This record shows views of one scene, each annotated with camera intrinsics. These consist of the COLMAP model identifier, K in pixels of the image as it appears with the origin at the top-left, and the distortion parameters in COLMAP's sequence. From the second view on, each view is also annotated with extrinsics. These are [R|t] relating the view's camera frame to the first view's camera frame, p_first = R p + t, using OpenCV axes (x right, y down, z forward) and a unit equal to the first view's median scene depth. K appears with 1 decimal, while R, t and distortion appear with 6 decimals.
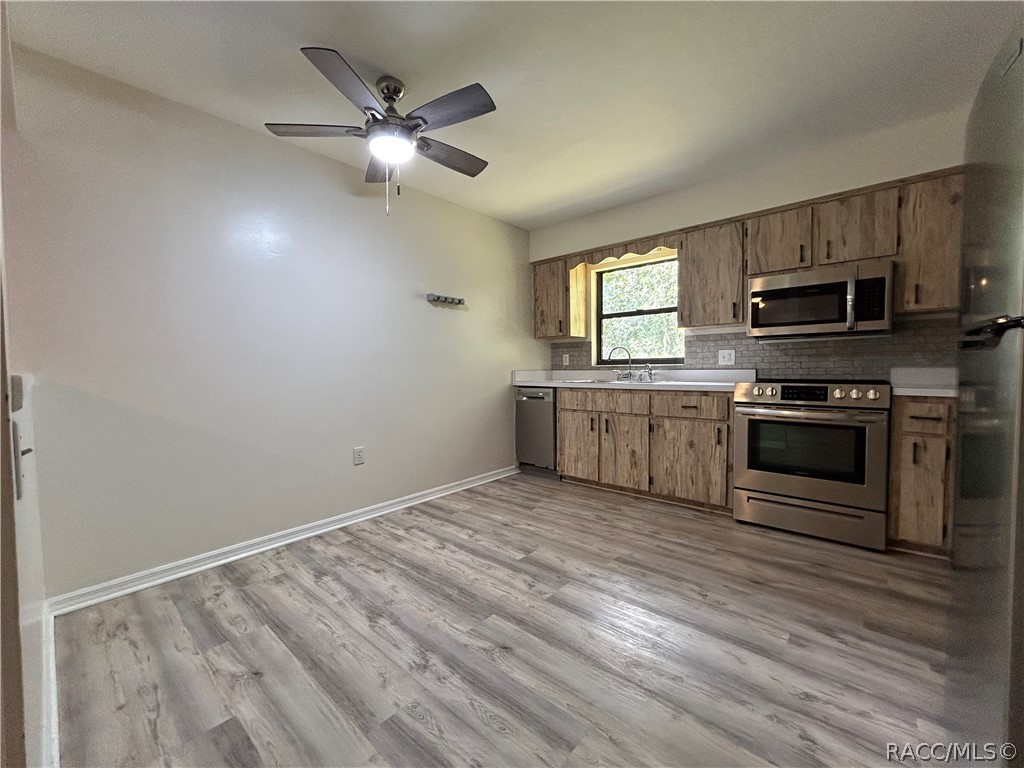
lens RADIAL K [[418.1, 0, 512.0], [0, 418.1, 384.0], [0, 0, 1]] dist [-0.005615, 0.004817]
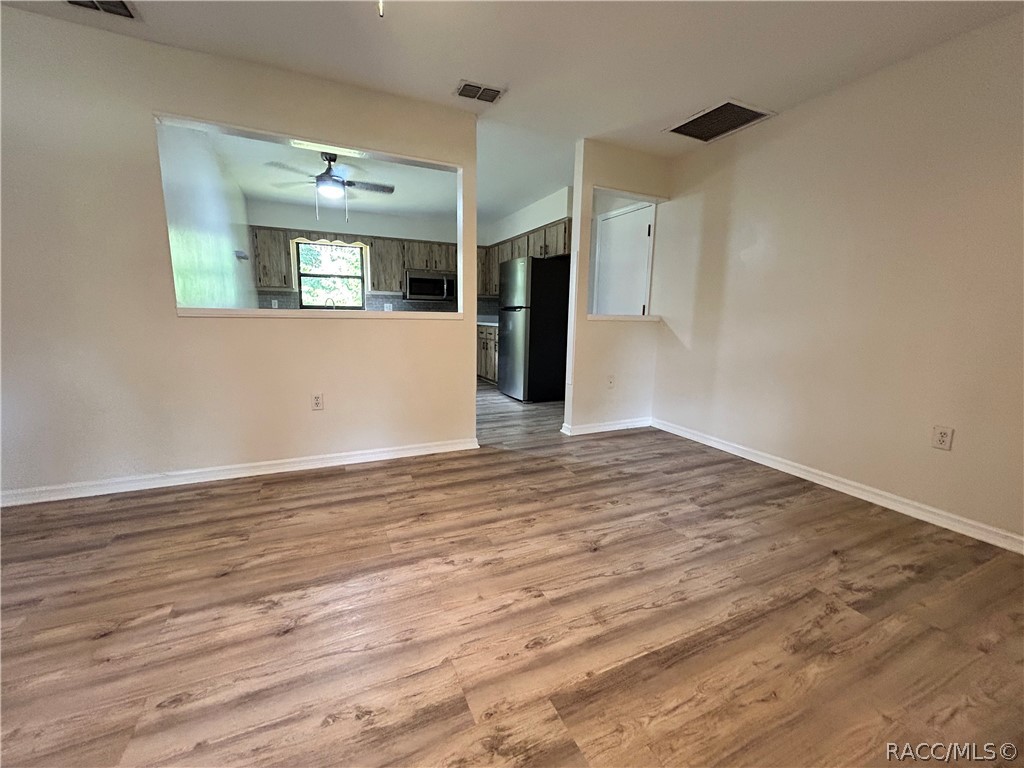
lens RADIAL K [[418.1, 0, 512.0], [0, 418.1, 384.0], [0, 0, 1]] dist [-0.005615, 0.004817]
pose [[0.400459, -0.132652, 0.906662, -1.191015], [0.015069, 0.990285, 0.138231, 0.031789], [-0.916191, -0.041694, 0.398567, -0.350298]]
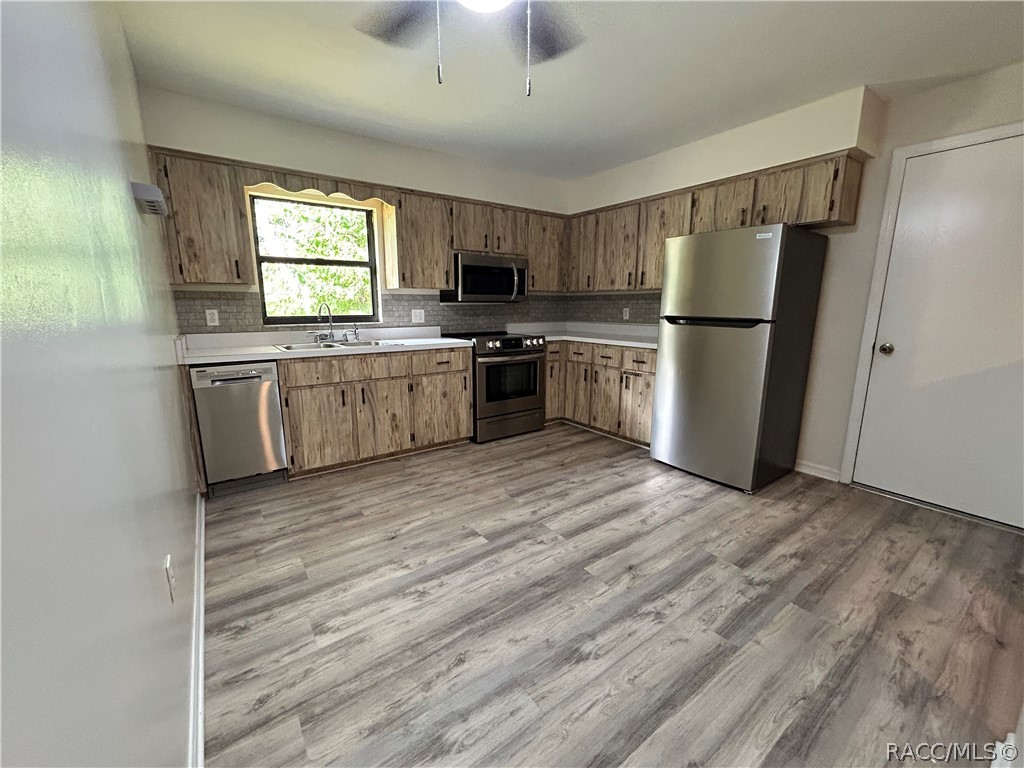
lens RADIAL K [[418.1, 0, 512.0], [0, 418.1, 384.0], [0, 0, 1]] dist [-0.005615, 0.004817]
pose [[0.216549, -0.172441, 0.960922, -0.630094], [0.035193, 0.985016, 0.168834, -0.072159], [-0.975637, -0.002743, 0.219373, 0.560805]]
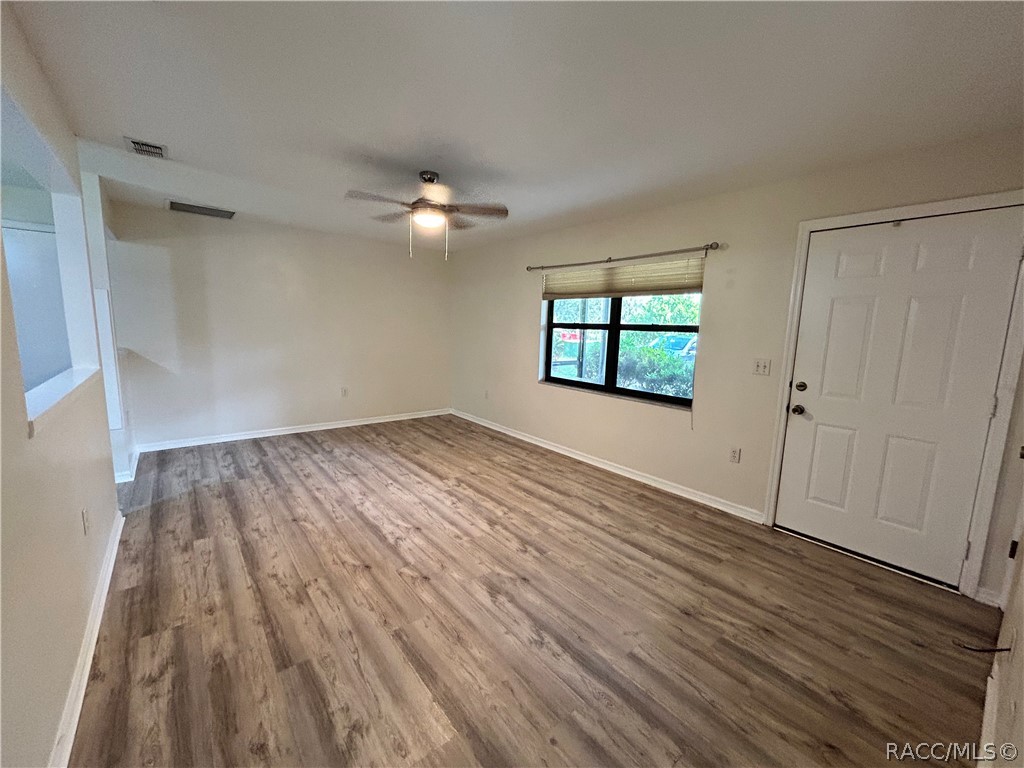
lens RADIAL K [[418.1, 0, 512.0], [0, 418.1, 384.0], [0, 0, 1]] dist [-0.005615, 0.004817]
pose [[-0.986376, -0.036447, 0.160415, -1.258486], [-0.007307, 0.983892, 0.178615, -0.129530], [-0.164341, 0.175009, -0.970754, 0.886735]]
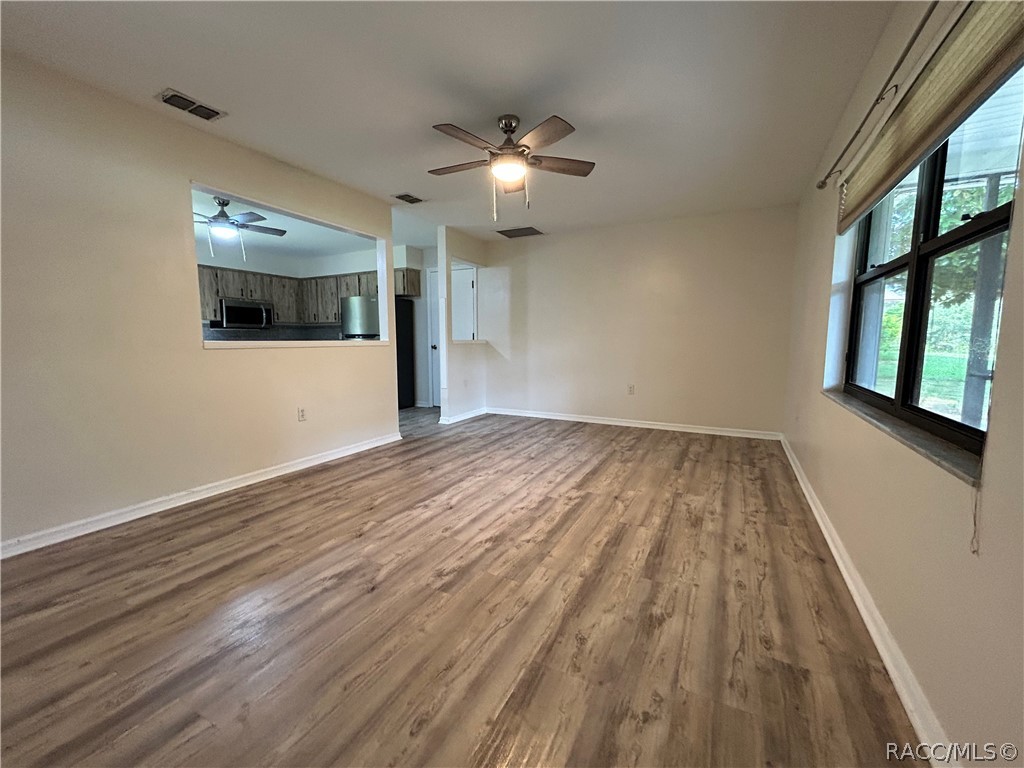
lens RADIAL K [[418.1, 0, 512.0], [0, 418.1, 384.0], [0, 0, 1]] dist [-0.005615, 0.004817]
pose [[-0.242133, -0.089687, 0.966089, -1.777060], [0.044291, 0.993659, 0.103347, 0.016590], [-0.969232, 0.067813, -0.236626, 0.121212]]
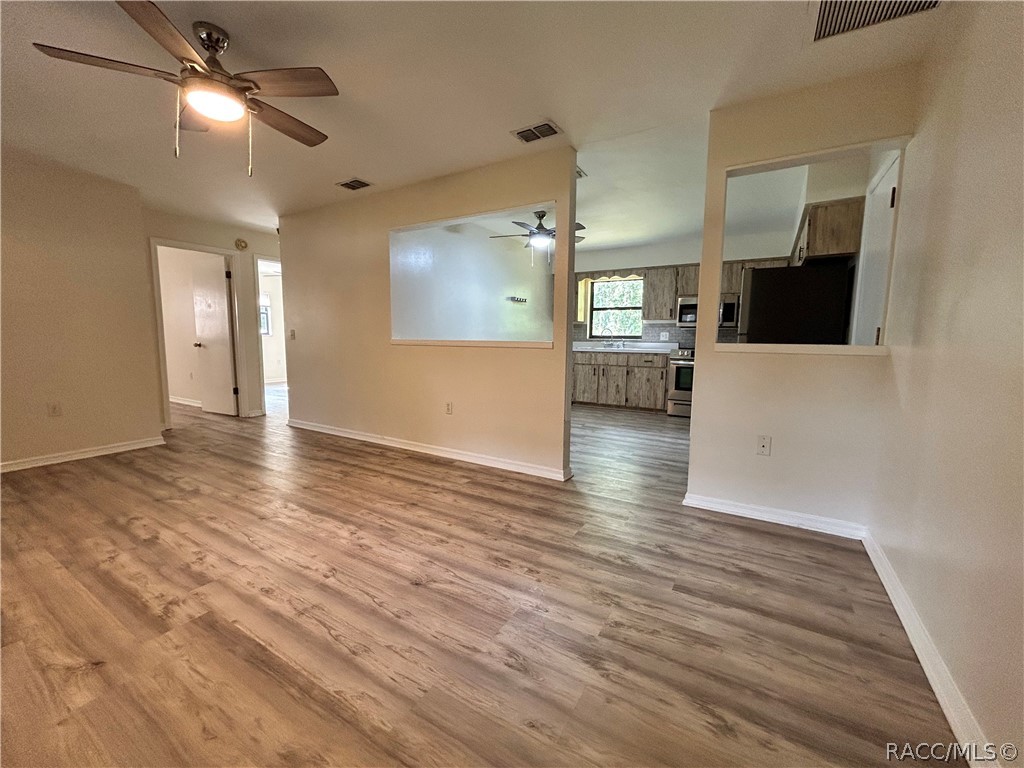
lens RADIAL K [[418.1, 0, 512.0], [0, 418.1, 384.0], [0, 0, 1]] dist [-0.005615, 0.004817]
pose [[0.983491, 0.001574, 0.180948, -0.567303], [-0.014642, 0.997375, 0.070908, 0.031167], [-0.180361, -0.072387, 0.980933, -0.834917]]
